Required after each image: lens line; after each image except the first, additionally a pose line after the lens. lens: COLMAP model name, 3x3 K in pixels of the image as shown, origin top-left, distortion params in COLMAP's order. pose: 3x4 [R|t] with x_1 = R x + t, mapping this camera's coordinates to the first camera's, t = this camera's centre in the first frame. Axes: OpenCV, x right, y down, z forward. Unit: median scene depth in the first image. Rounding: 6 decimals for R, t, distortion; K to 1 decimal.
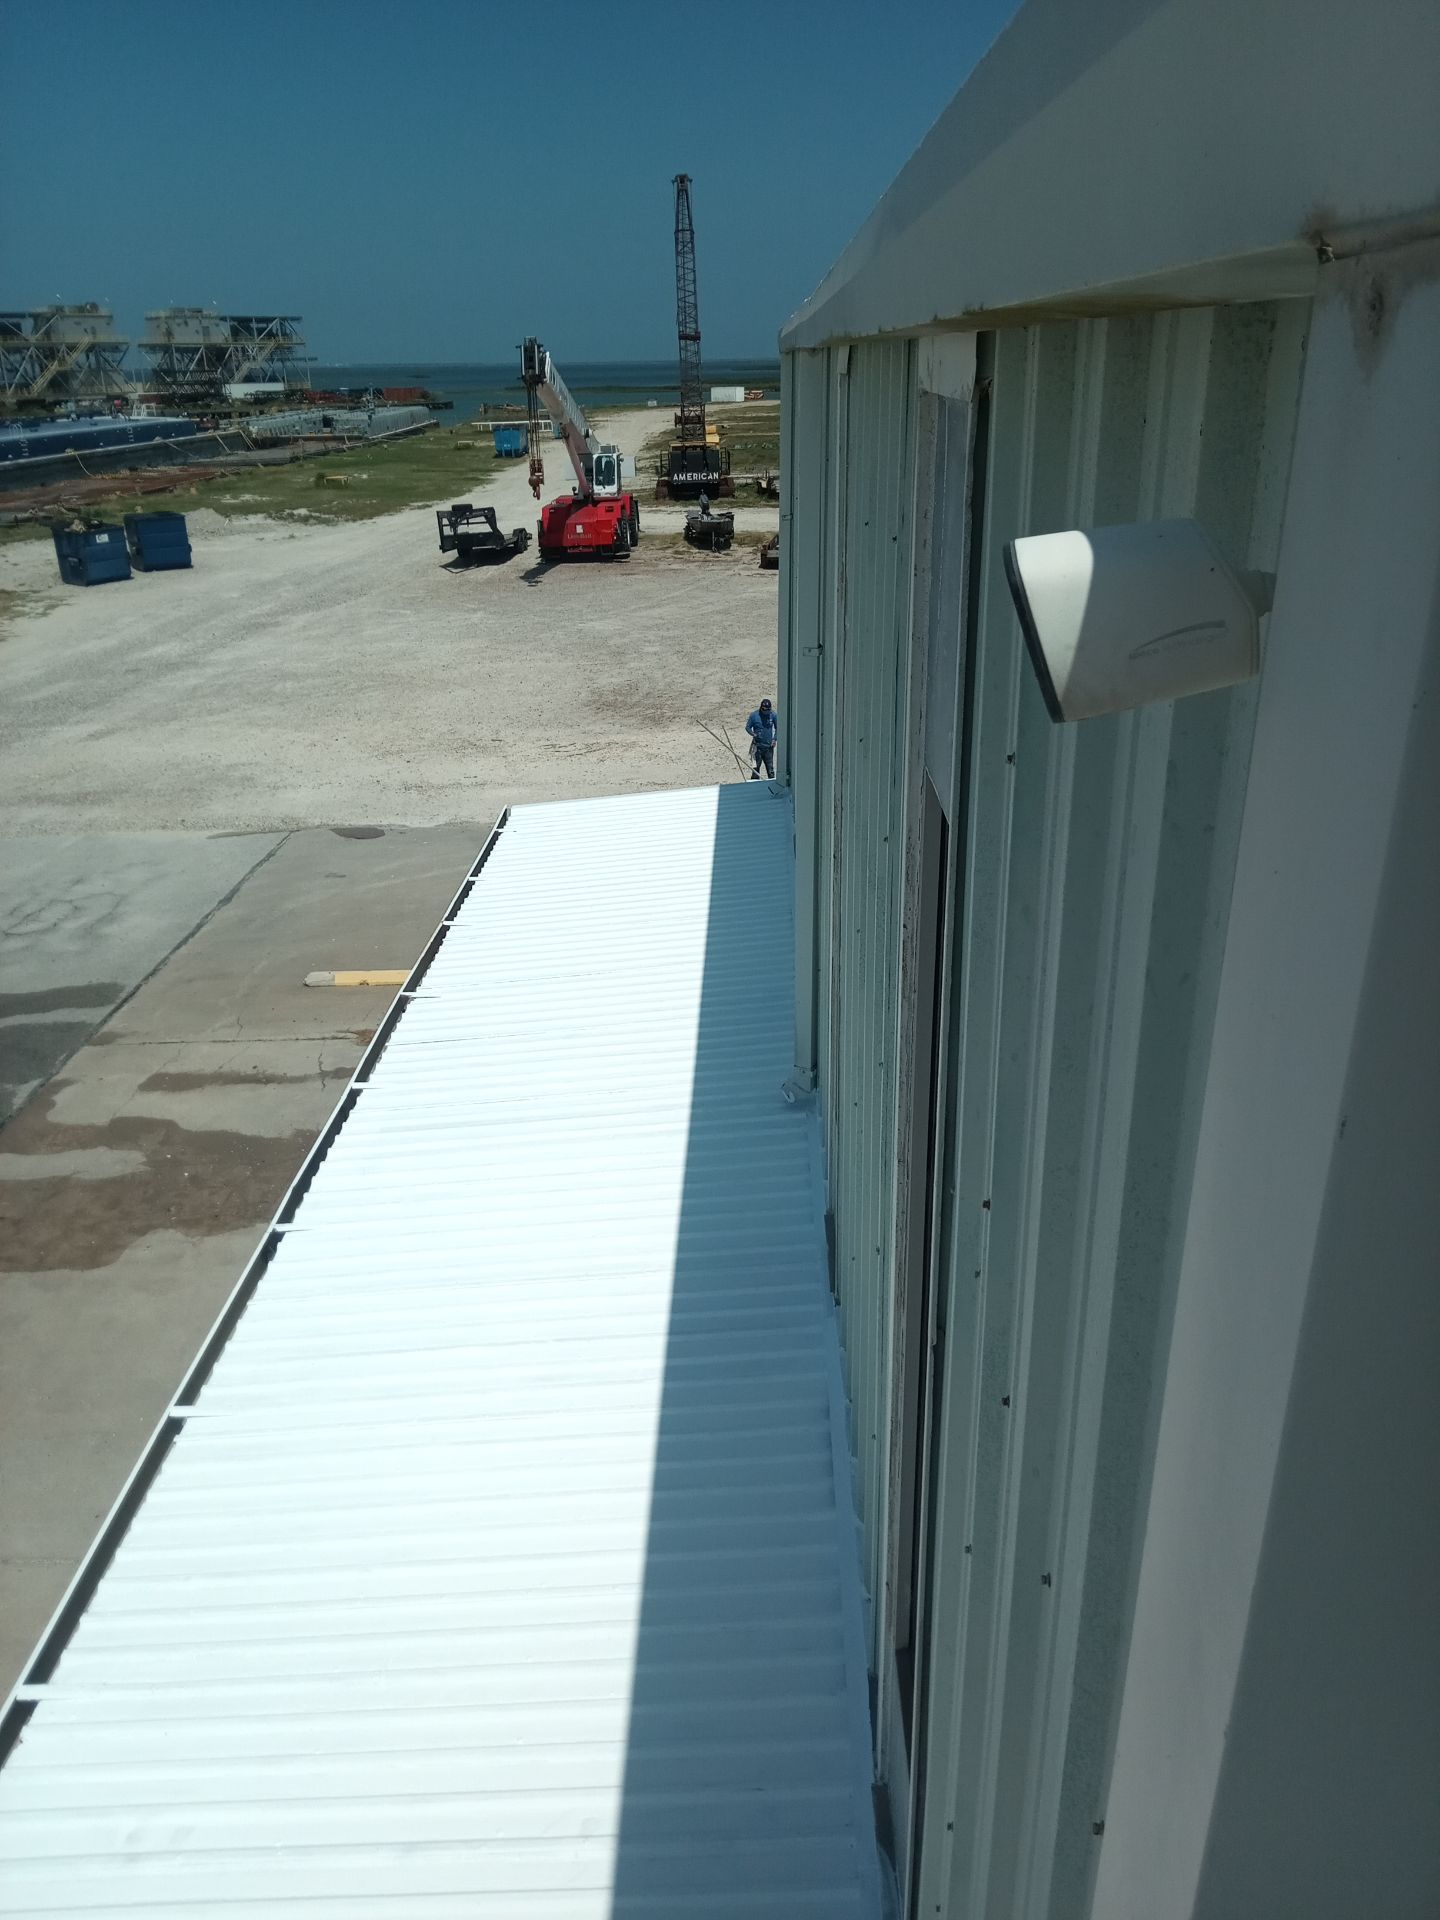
lens RADIAL K [[1413.9, 0, 720.0], [0, 1413.9, 960.0], [0, 0, 1]] dist [0.069867, -0.102826]
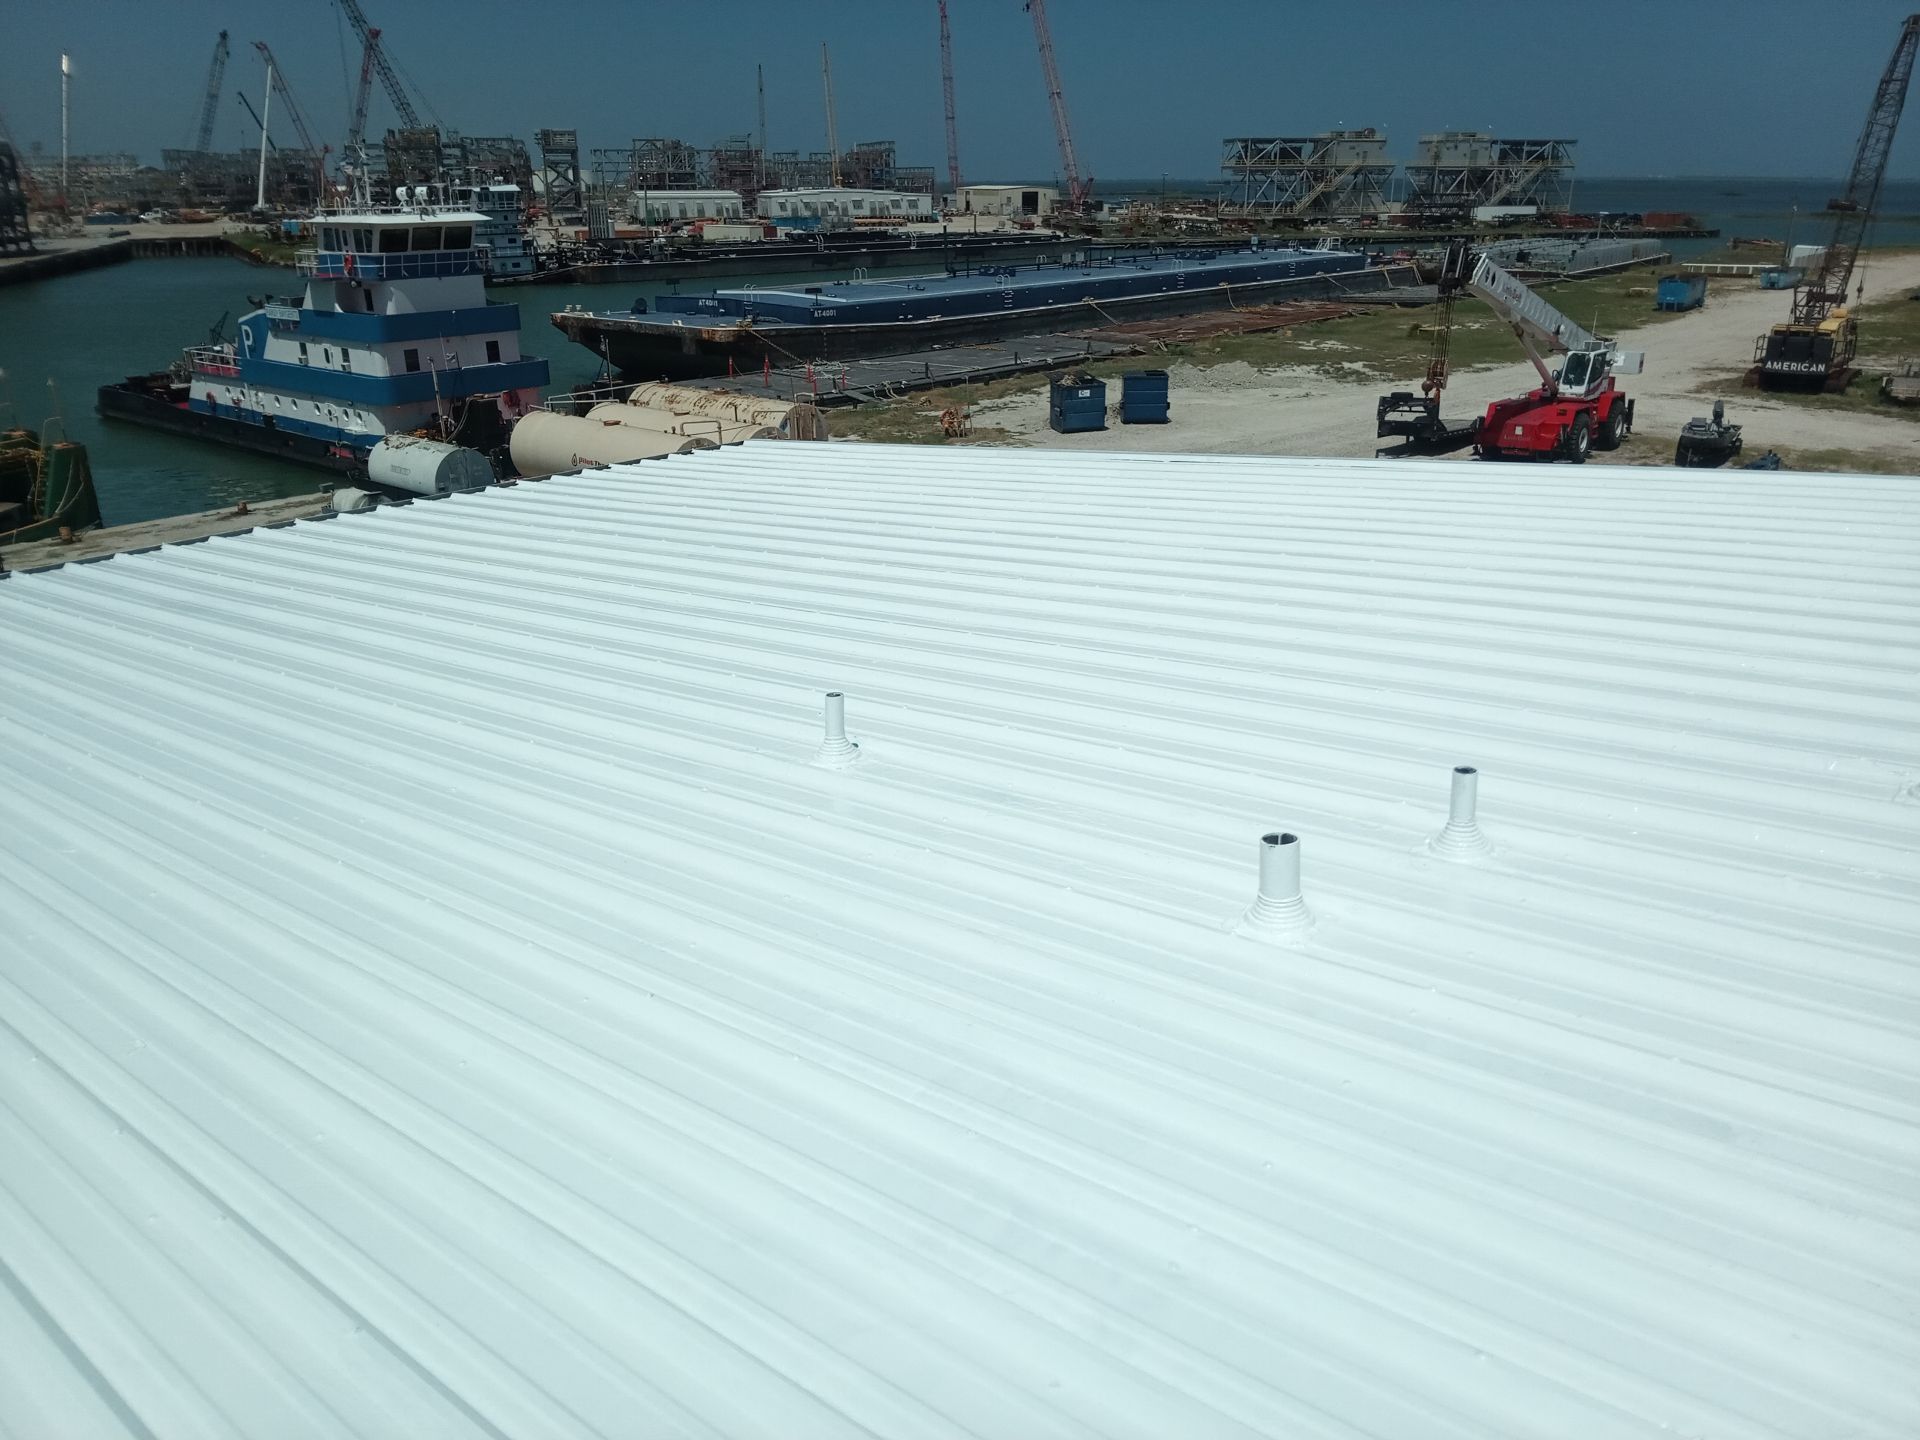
lens RADIAL K [[1423.4, 0, 965.3], [0, 1423.4, 712.7], [0, 0, 1]] dist [0.032783, -0.061389]
pose [[0.782736, 0.229940, -0.578318, 0.216659], [-0.249291, 0.967278, 0.047183, -0.088855], [0.570244, 0.107237, 0.814446, 0.068679]]
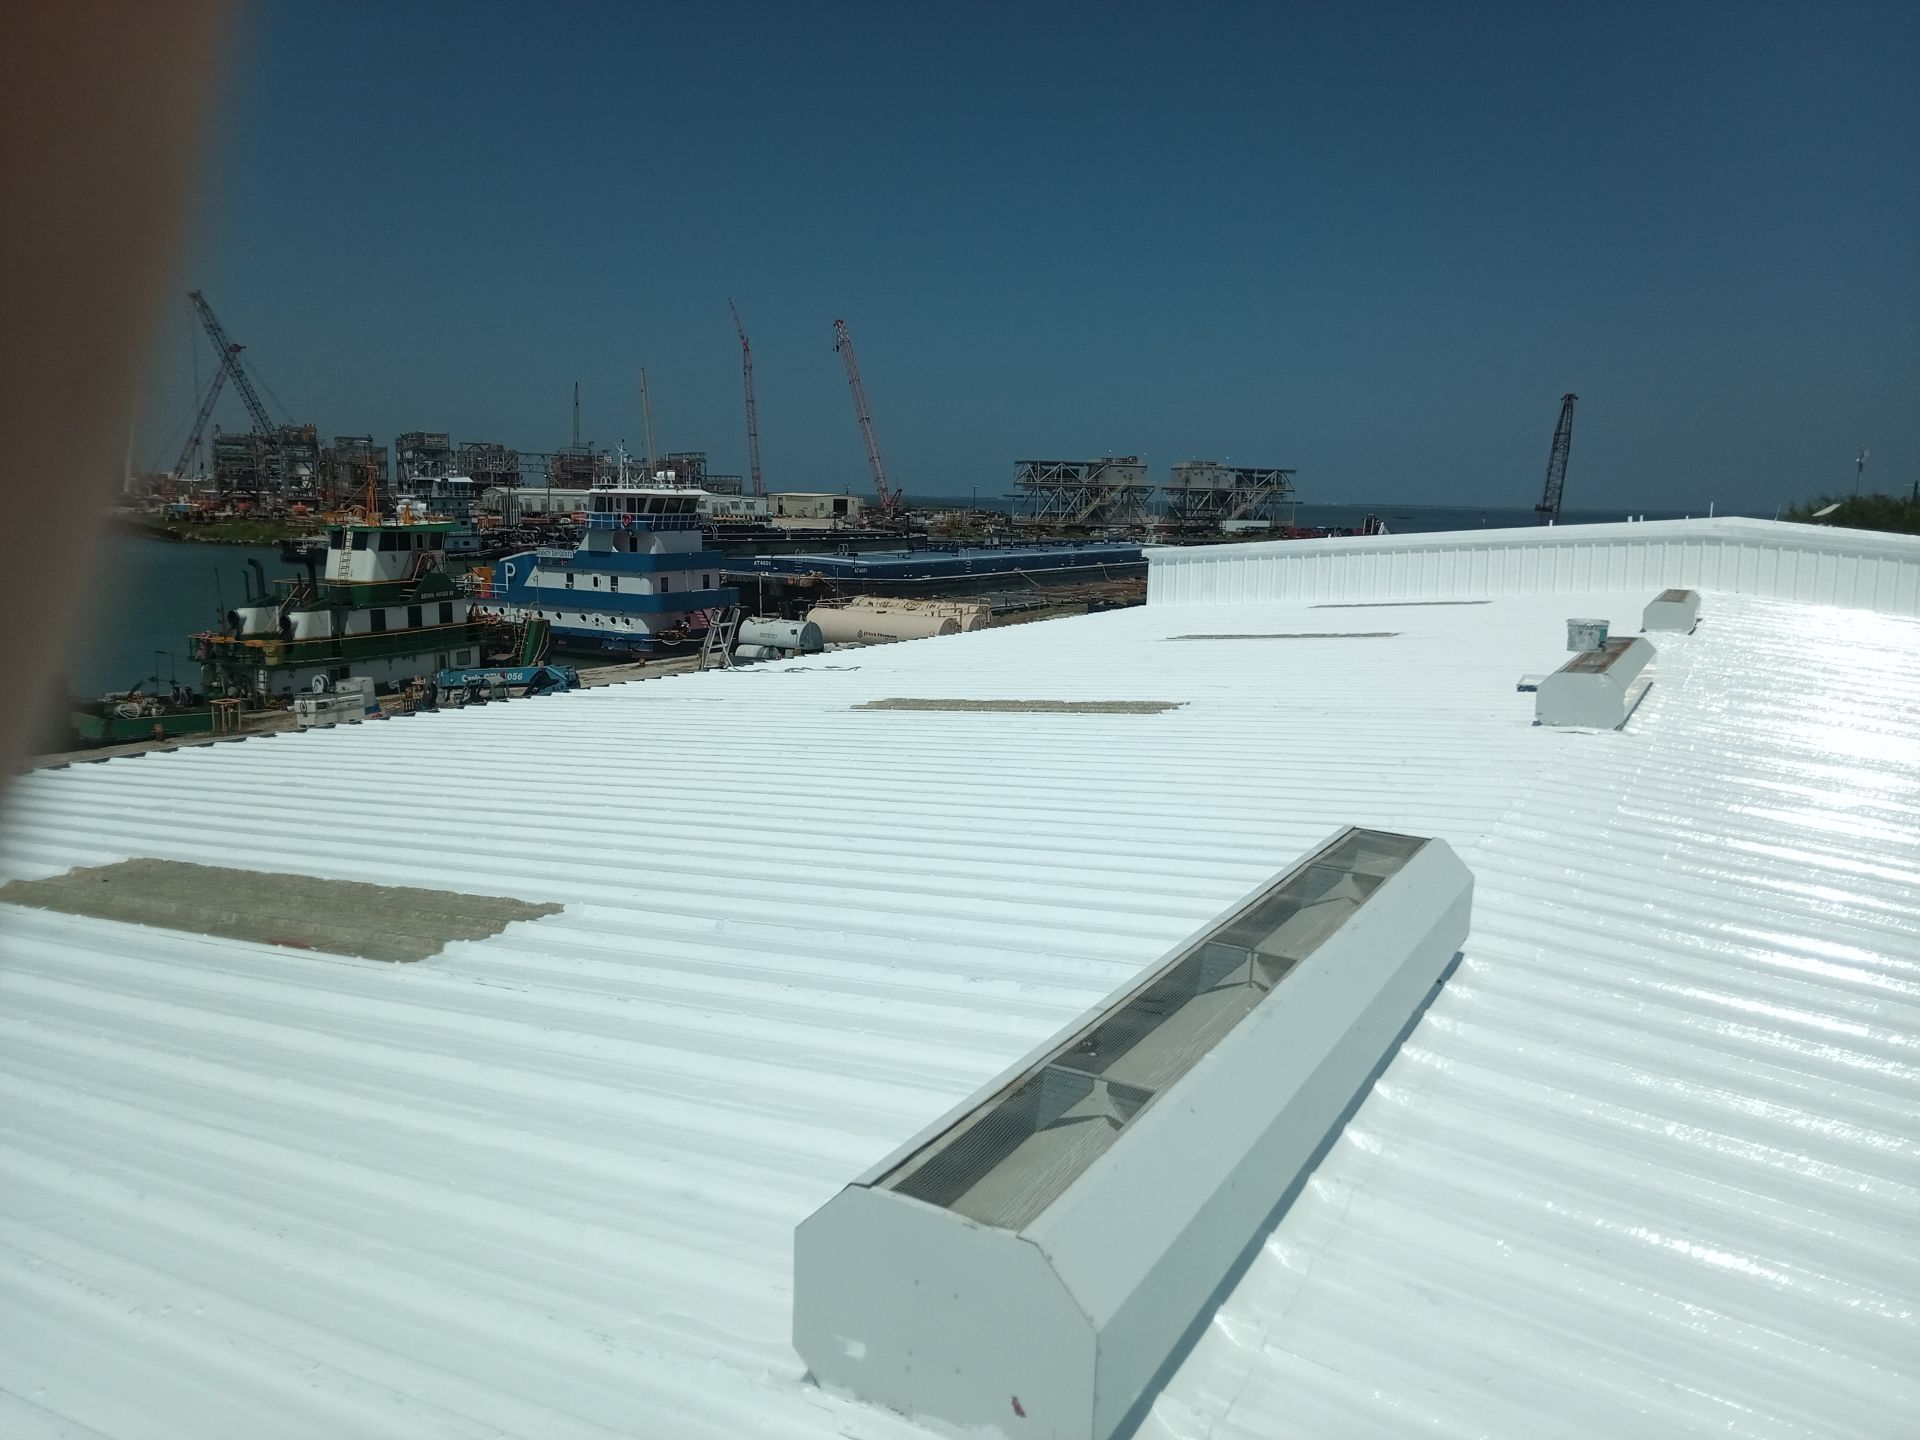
lens RADIAL K [[1420.0, 0, 973.1], [0, 1420.0, 732.0], [0, 0, 1]] dist [0.051103, -0.089364]
pose [[0.882264, 0.112727, -0.457059, 0.239875], [-0.216317, 0.959412, -0.180933, 0.210157], [0.418111, 0.258500, 0.870839, -0.576827]]
